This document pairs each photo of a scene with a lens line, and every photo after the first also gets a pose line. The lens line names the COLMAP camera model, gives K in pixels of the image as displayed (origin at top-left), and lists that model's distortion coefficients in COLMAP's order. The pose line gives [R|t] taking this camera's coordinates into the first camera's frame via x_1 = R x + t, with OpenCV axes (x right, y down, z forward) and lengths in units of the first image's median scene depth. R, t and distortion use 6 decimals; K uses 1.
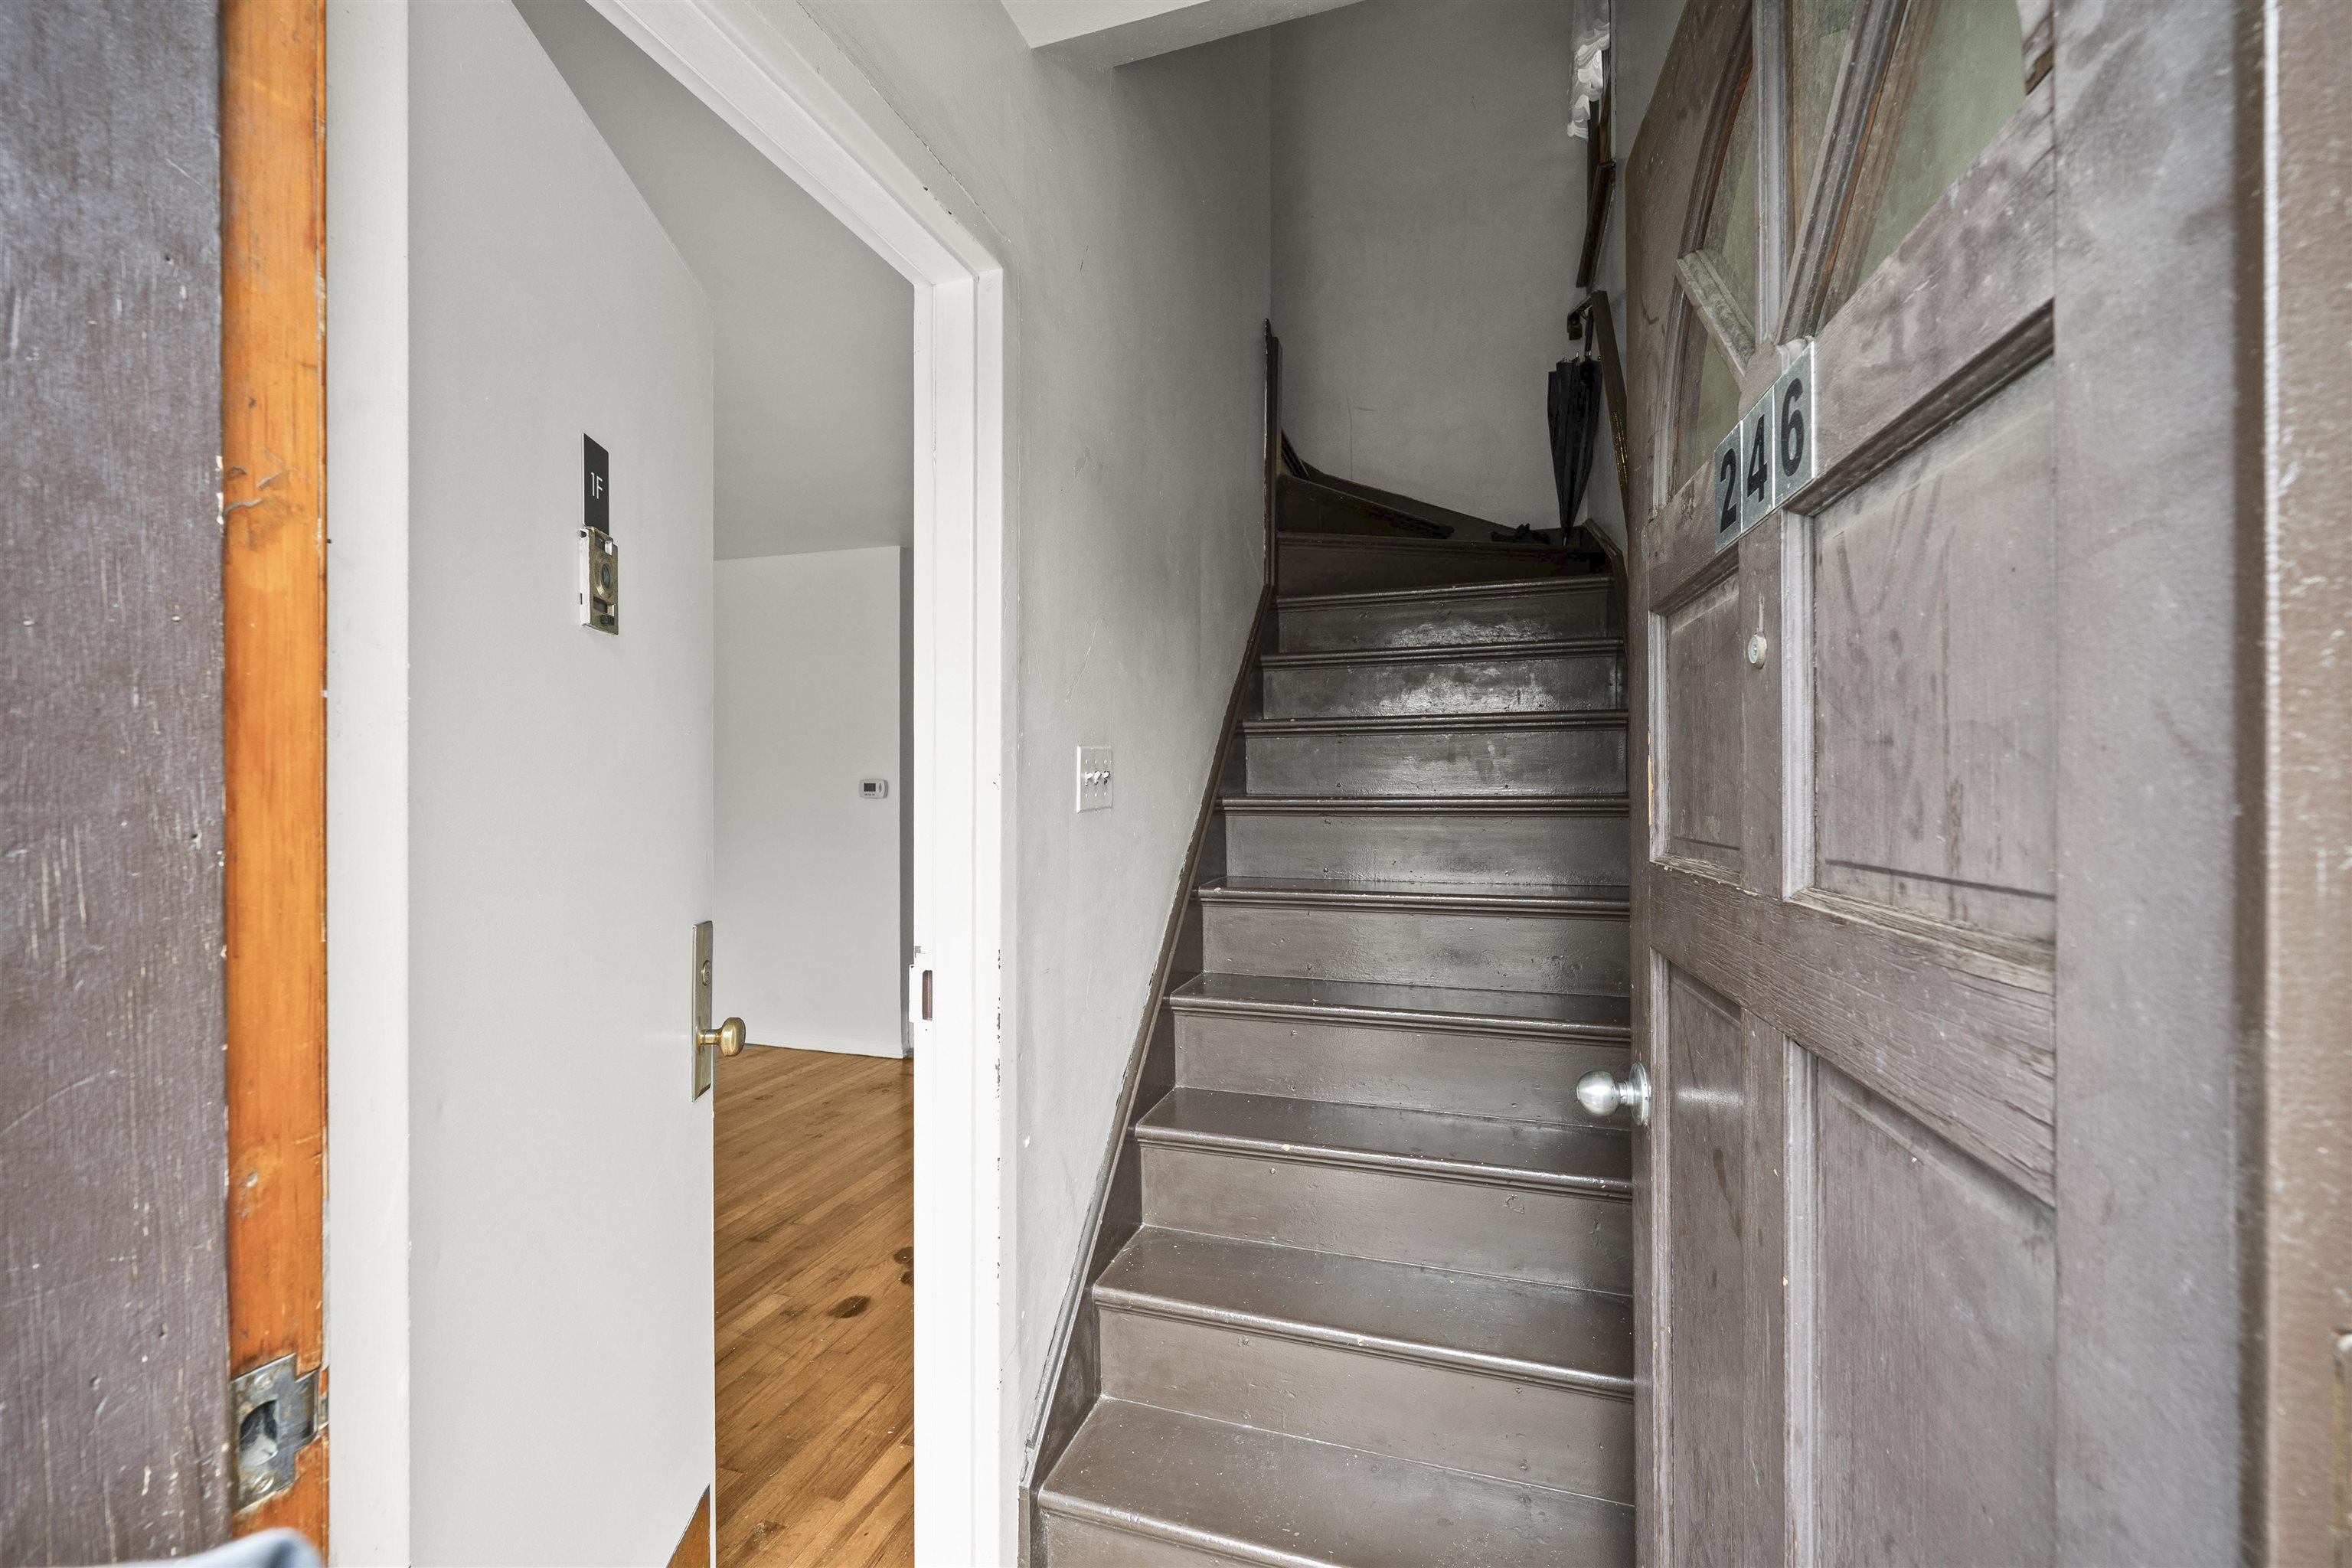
lens RADIAL K [[999.9, 0, 1183.9], [0, 999.9, 766.6], [0, 0, 1]] dist [0.002045, -0.000293]
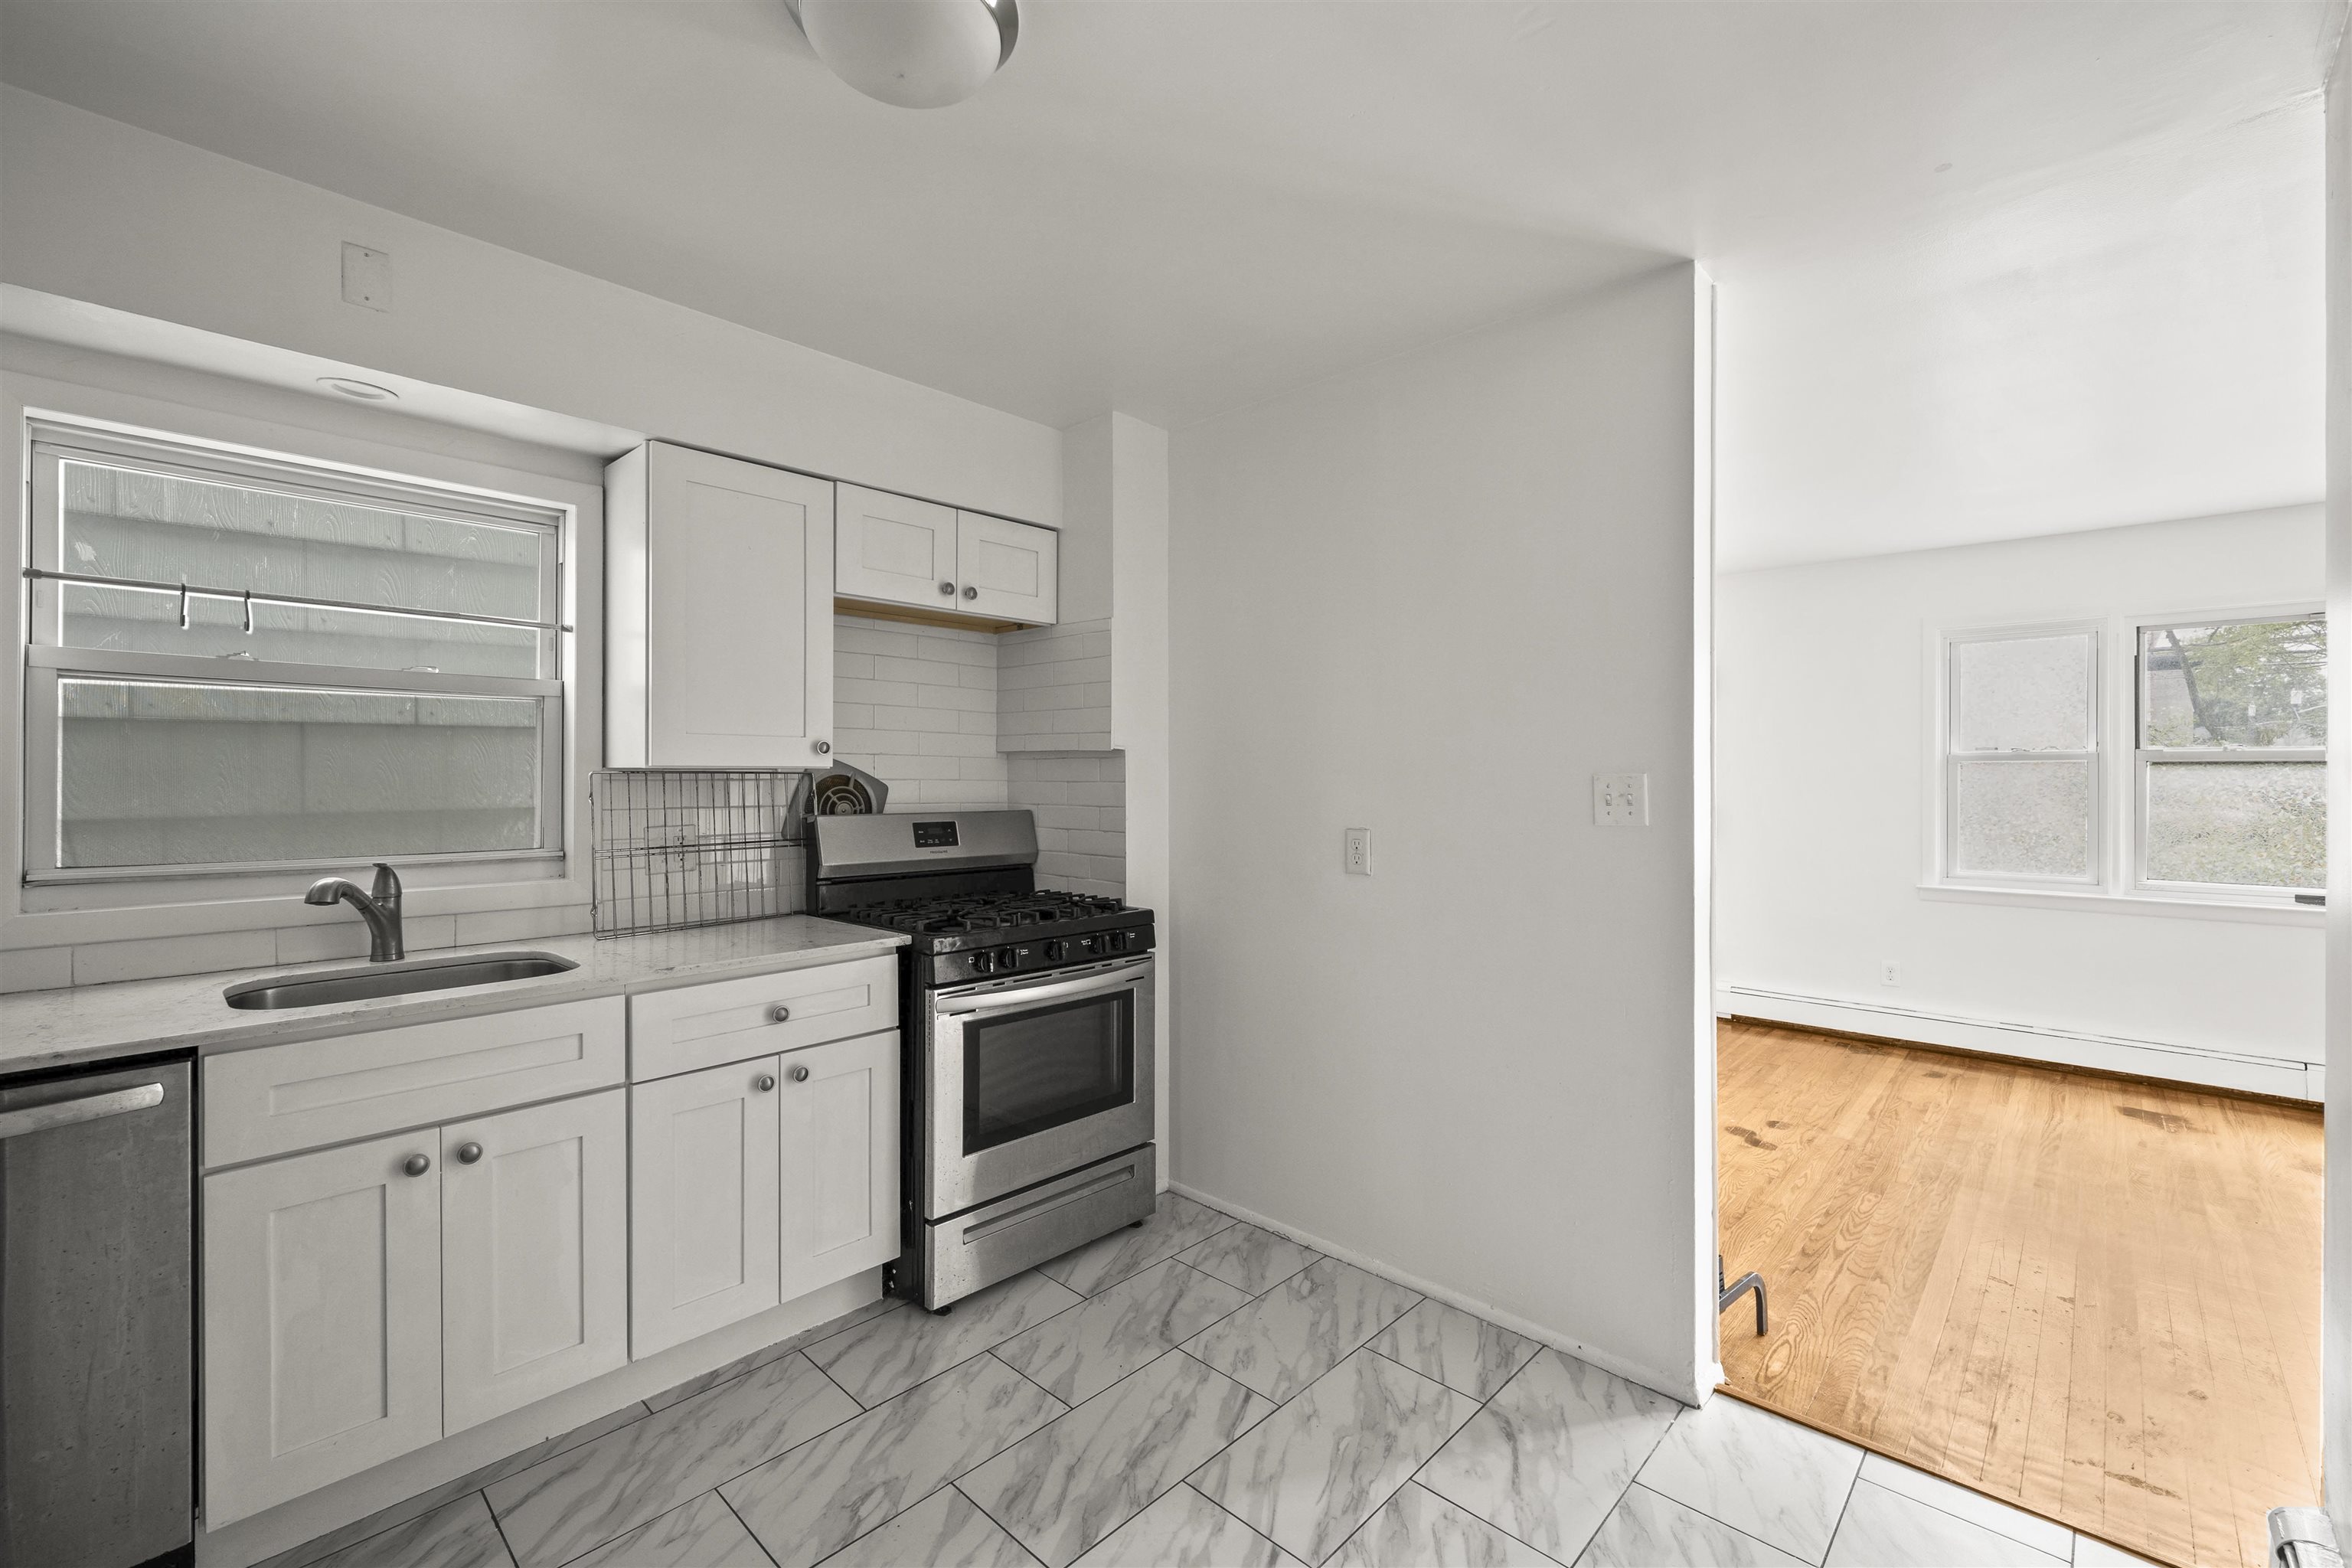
lens RADIAL K [[1016.1, 0, 1200.3], [0, 1016.1, 779.6], [0, 0, 1]] dist [0.002350, 0.000216]
pose [[-0.910711, -0.001142, 0.413043, -0.103517], [-0.006373, 0.999916, -0.011286, 0.021002], [-0.412995, -0.012910, -0.910642, 1.738199]]
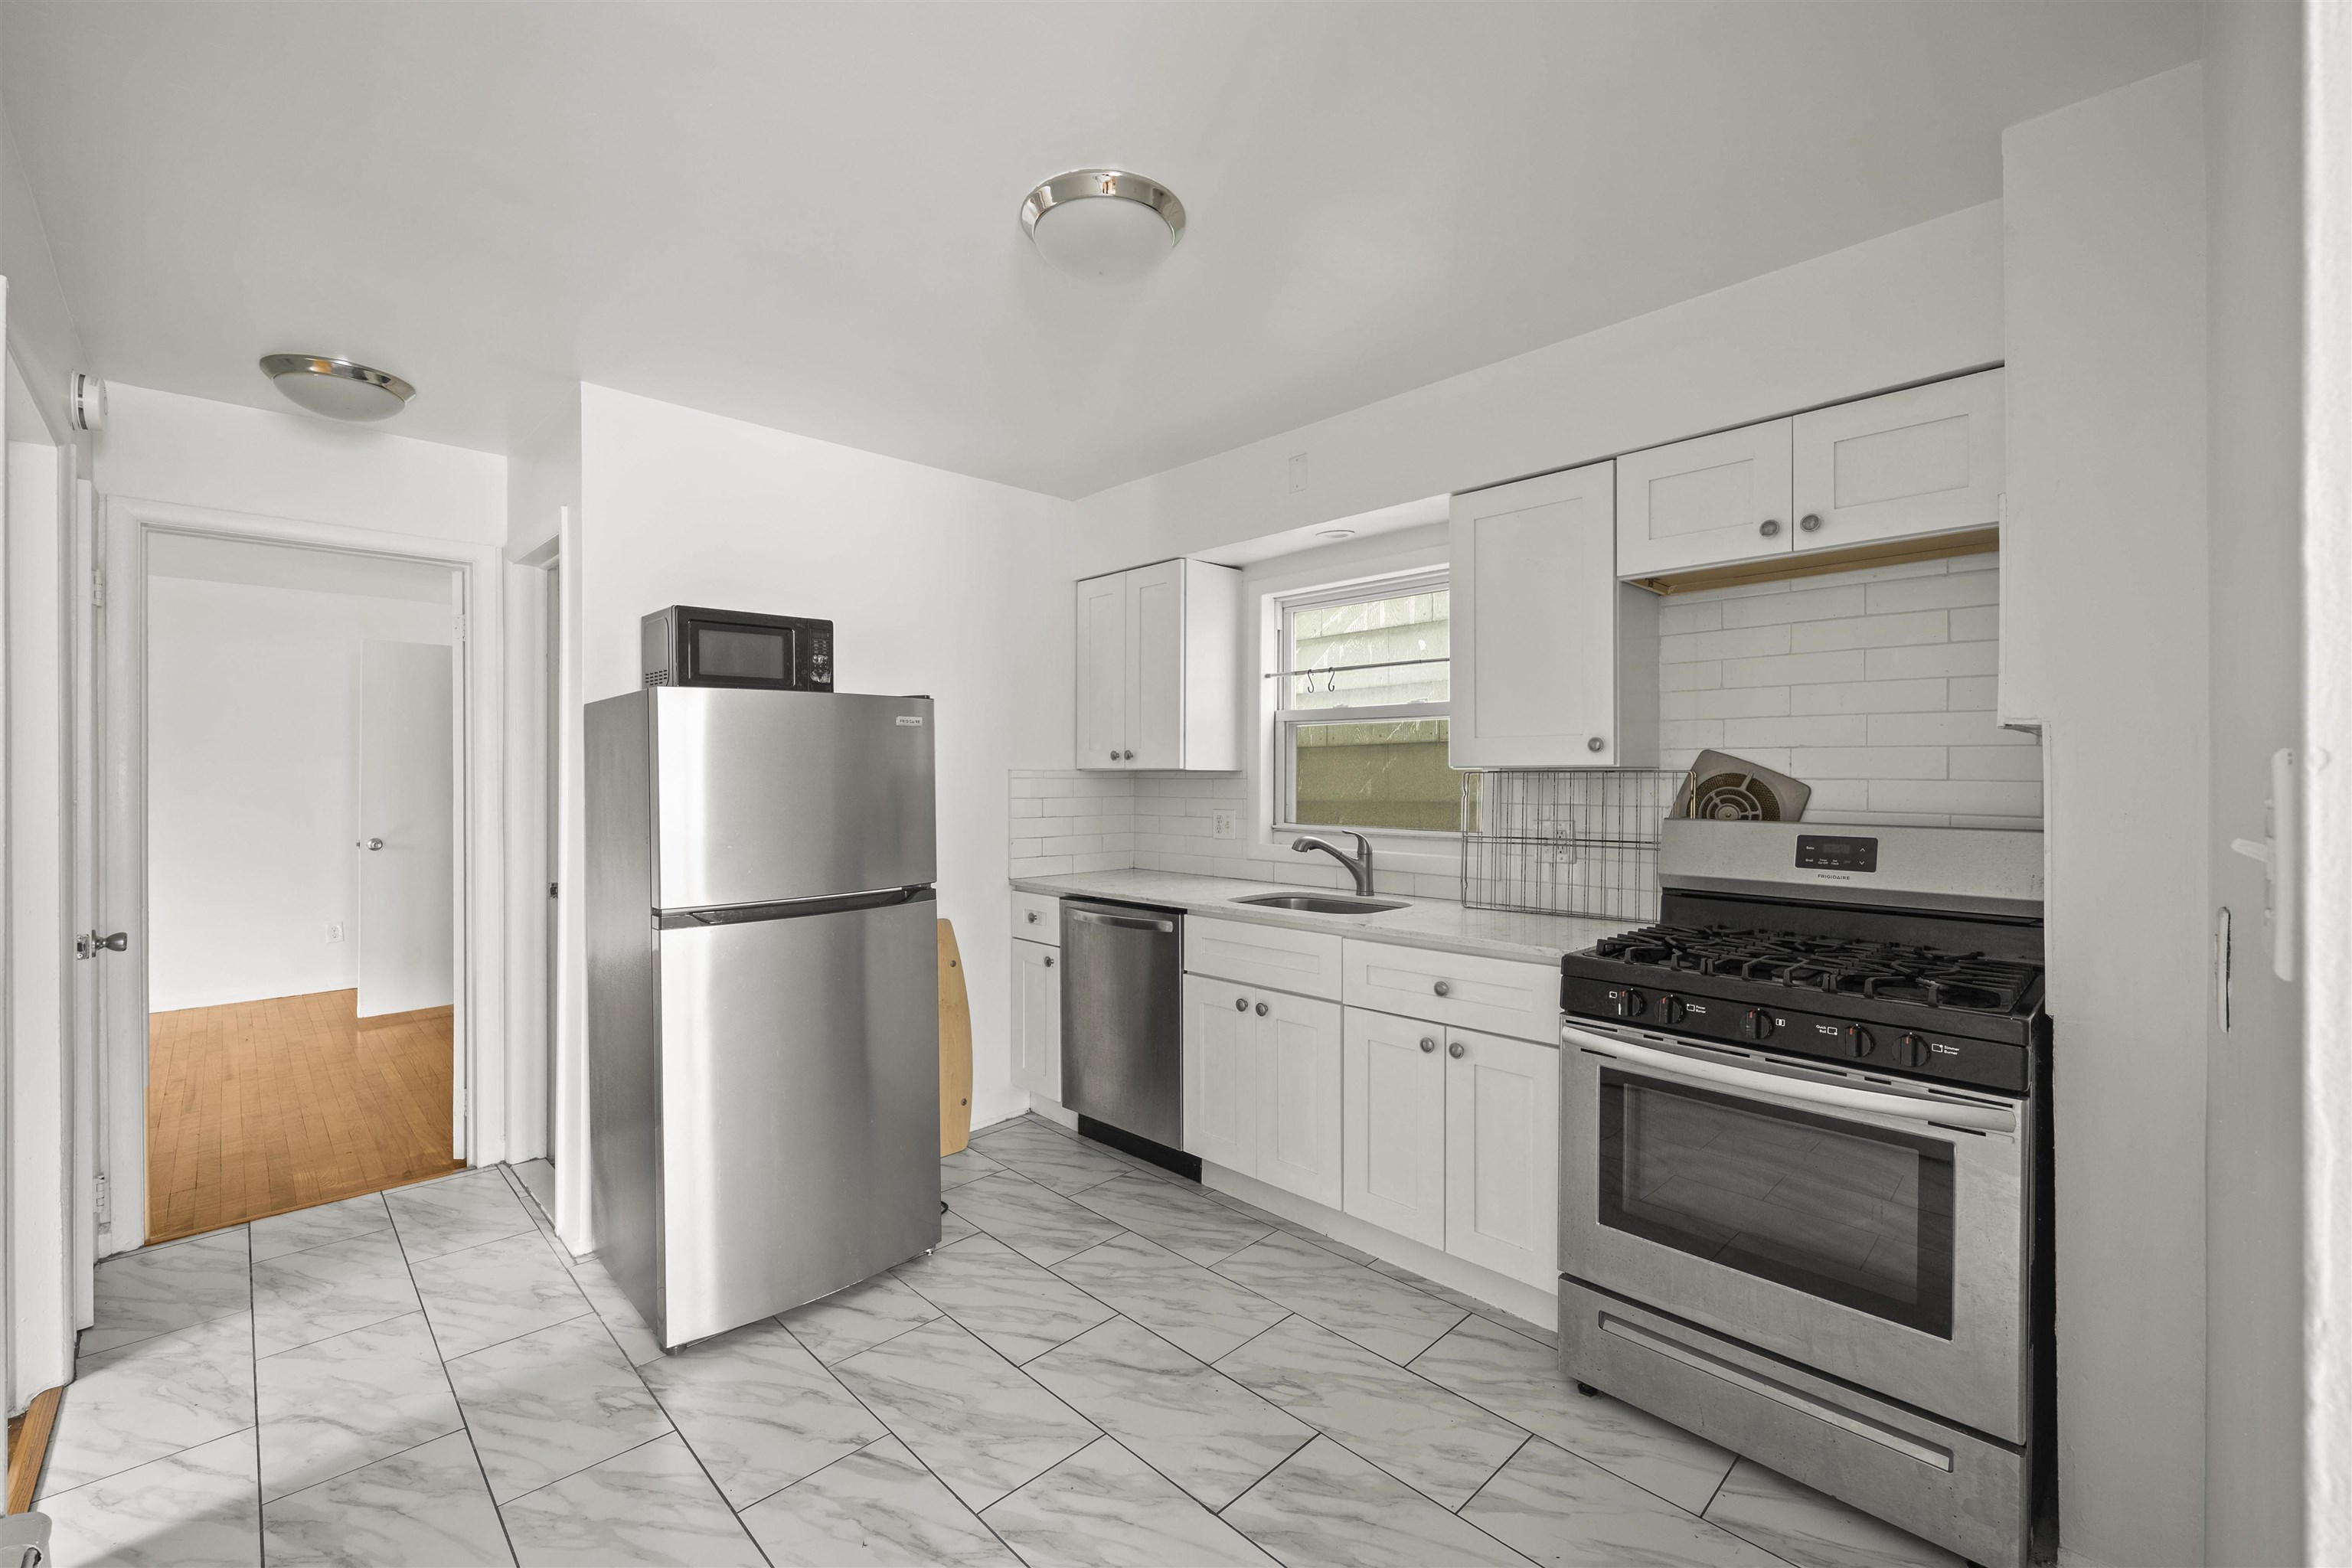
lens RADIAL K [[1002.3, 0, 1153.9], [0, 1002.3, 781.5], [0, 0, 1]] dist [0.003178, -0.000074]
pose [[0.496773, -0.001637, 0.867879, -0.276057], [-0.014412, 0.999845, 0.010135, 0.014897], [-0.867761, -0.017543, 0.496672, 1.186776]]
